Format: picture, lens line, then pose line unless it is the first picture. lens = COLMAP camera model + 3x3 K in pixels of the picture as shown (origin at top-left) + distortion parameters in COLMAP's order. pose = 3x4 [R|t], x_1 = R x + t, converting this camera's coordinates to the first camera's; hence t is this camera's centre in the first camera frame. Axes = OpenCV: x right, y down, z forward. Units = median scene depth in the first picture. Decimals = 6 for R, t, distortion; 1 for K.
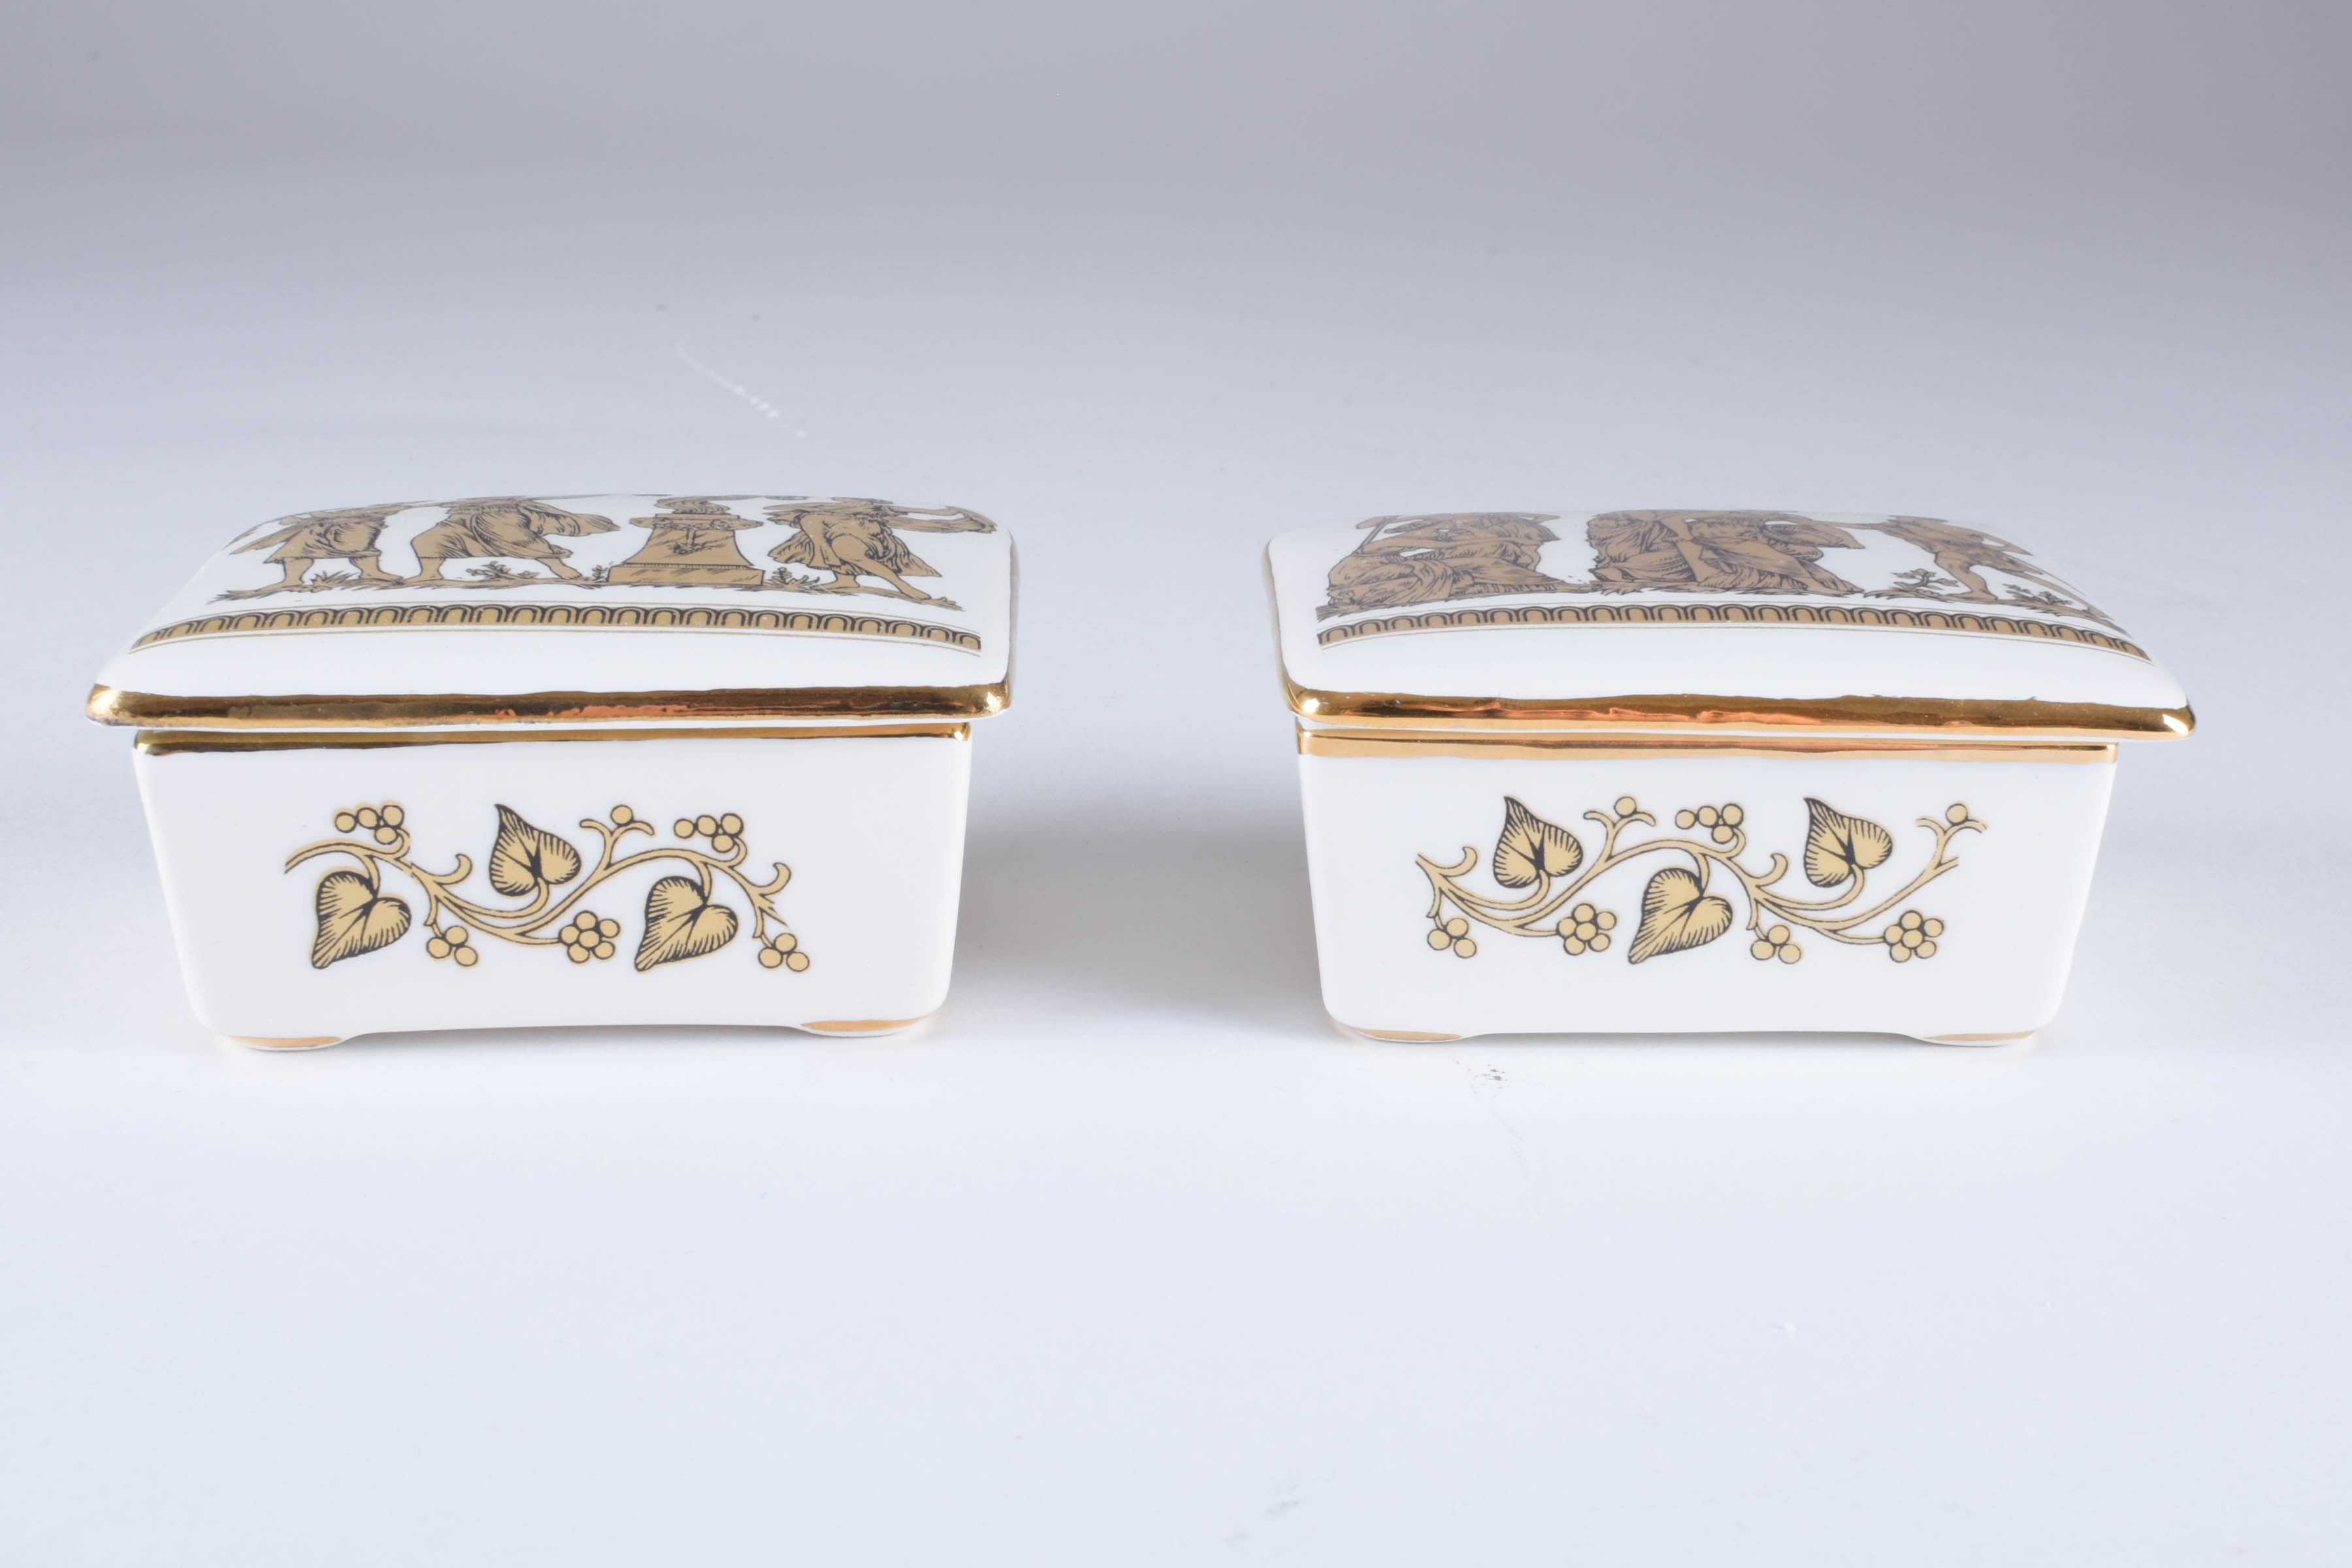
lens RADIAL K [[3622.5, 0, 1176.0], [0, 3622.5, 784.0], [0, 0, 1]] dist [-0.007492, 0.095585]
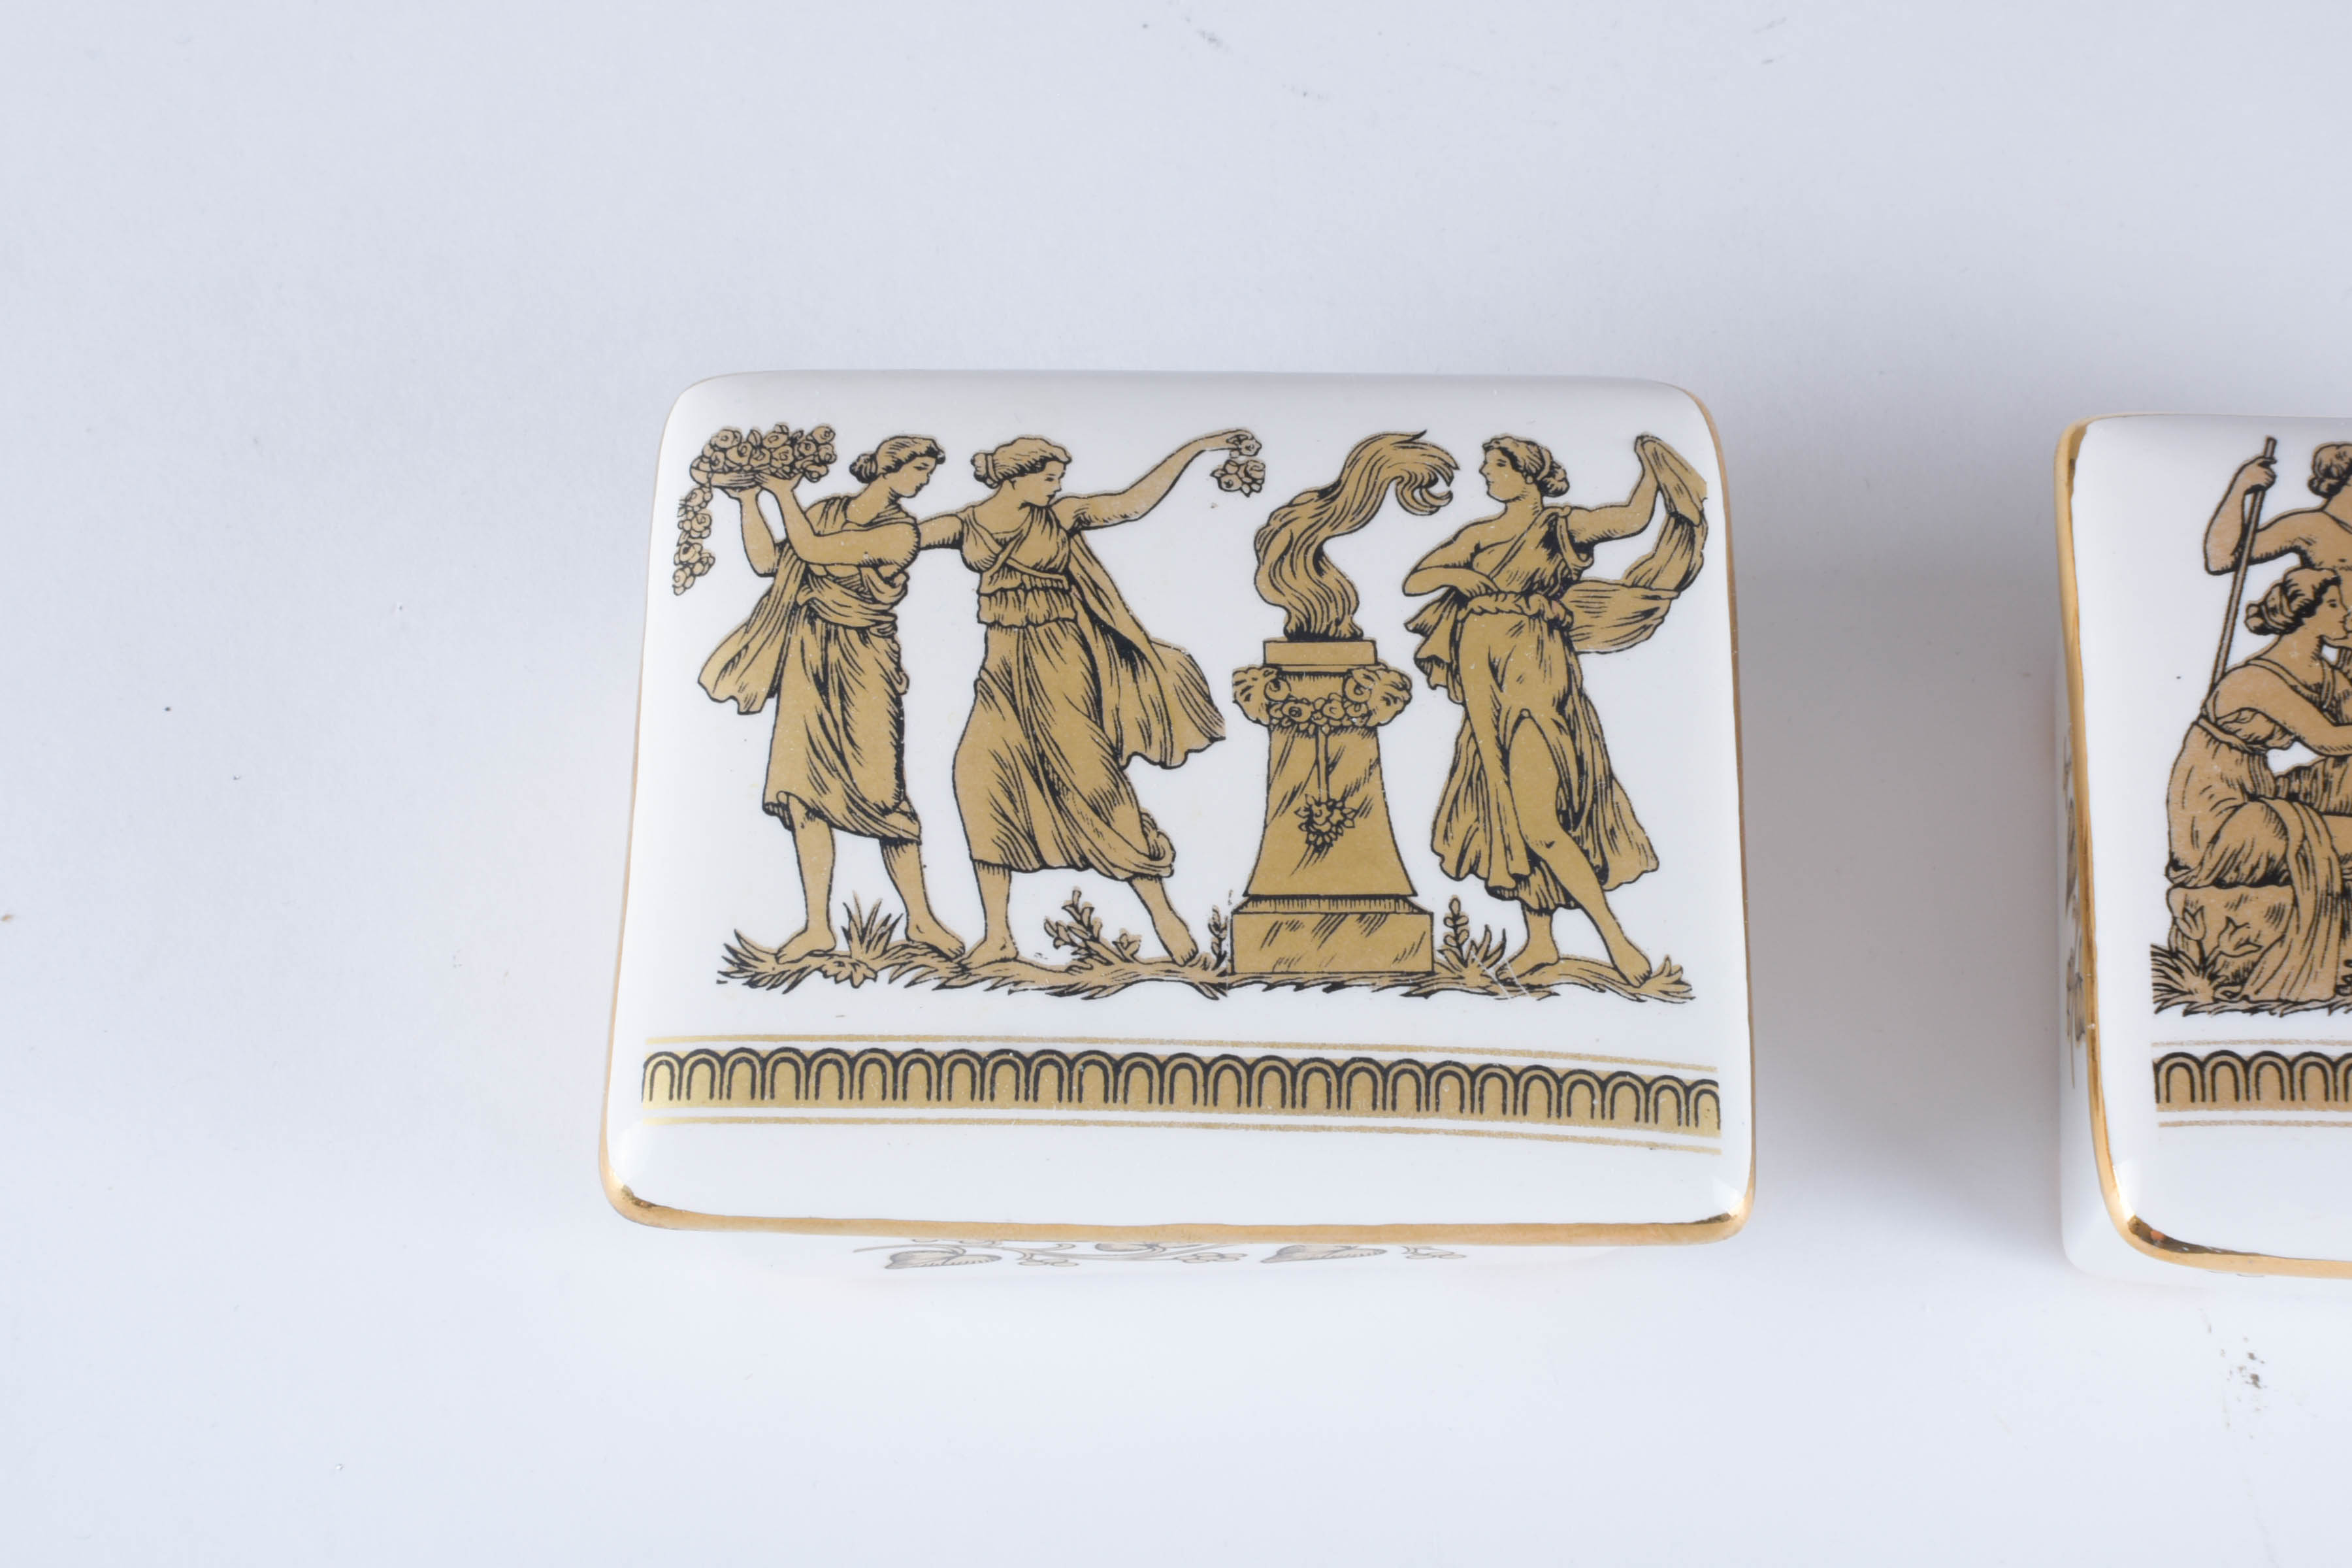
lens RADIAL K [[3622.5, 0, 1176.0], [0, 3622.5, 784.0], [0, 0, 1]] dist [-0.007492, 0.095585]
pose [[0.998638, 0.044398, -0.027421, -0.150111], [-0.006472, 0.626796, 0.779157, -0.677763], [0.051780, -0.777917, 0.626229, 0.552287]]
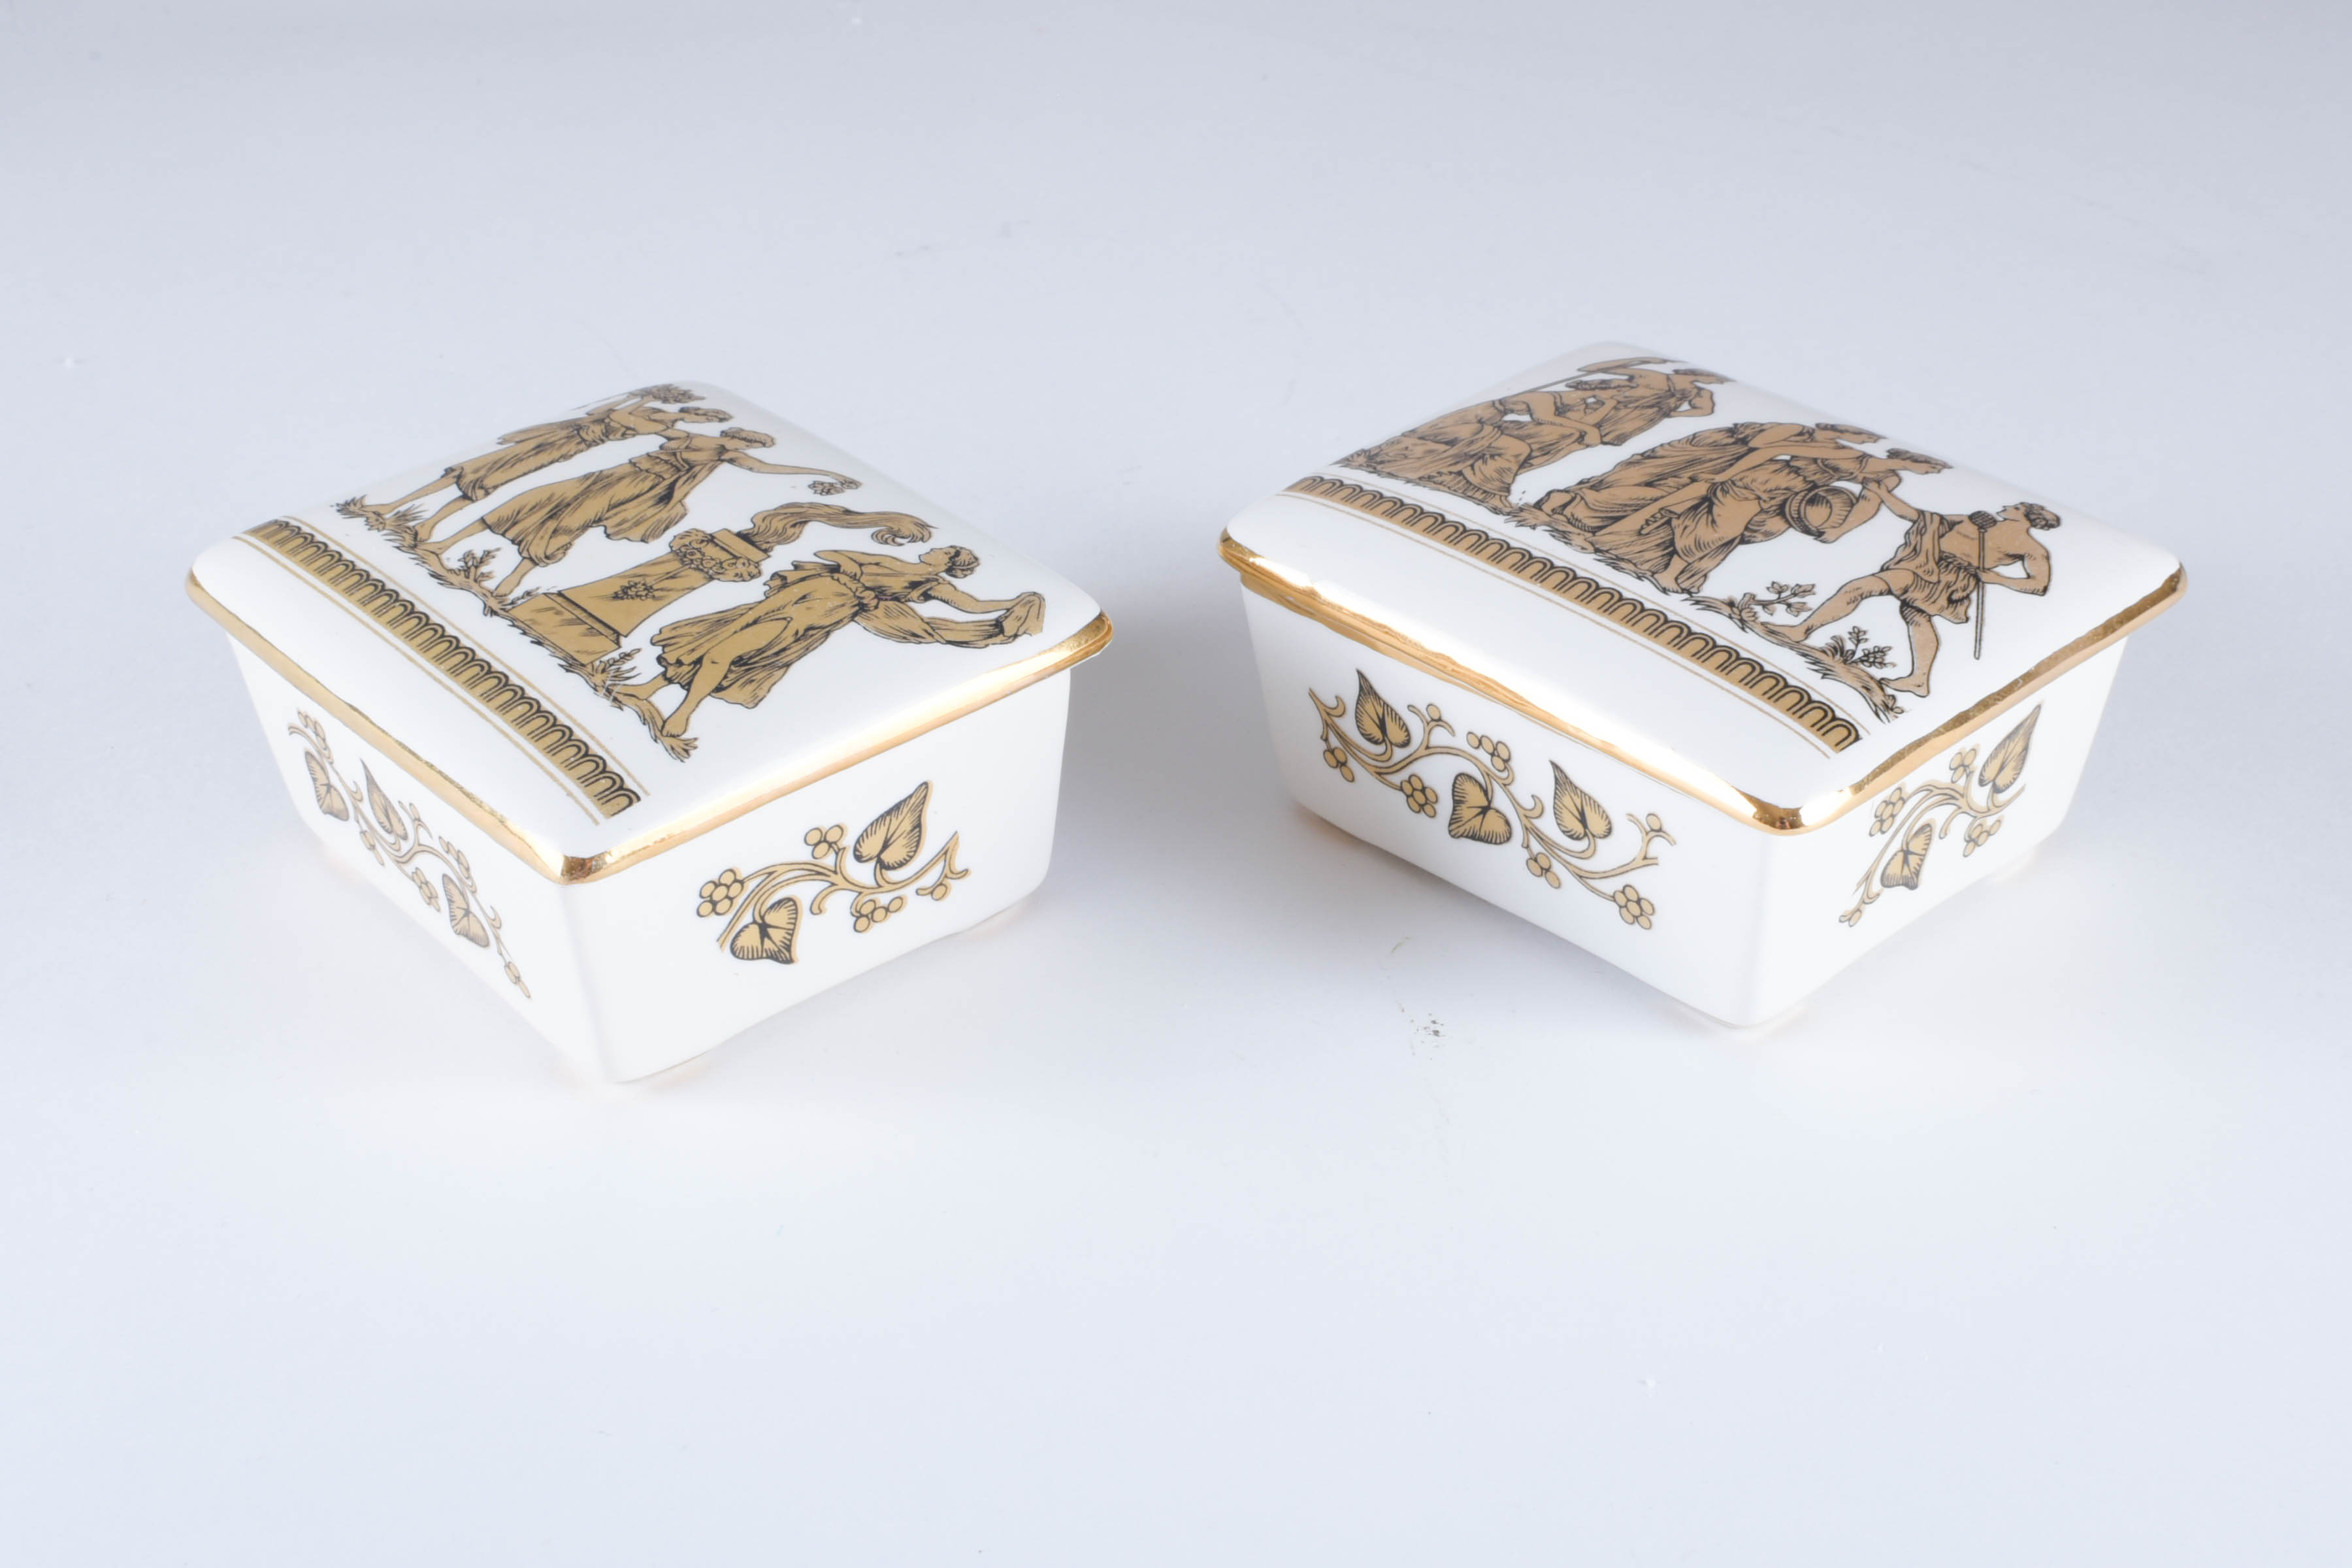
lens RADIAL K [[3622.5, 0, 1176.0], [0, 3622.5, 784.0], [0, 0, 1]] dist [-0.007492, 0.095585]
pose [[0.610821, 0.403670, -0.681138, 0.740977], [-0.187853, 0.909596, 0.370603, -0.455752], [0.769161, -0.098418, 0.631431, 0.455780]]
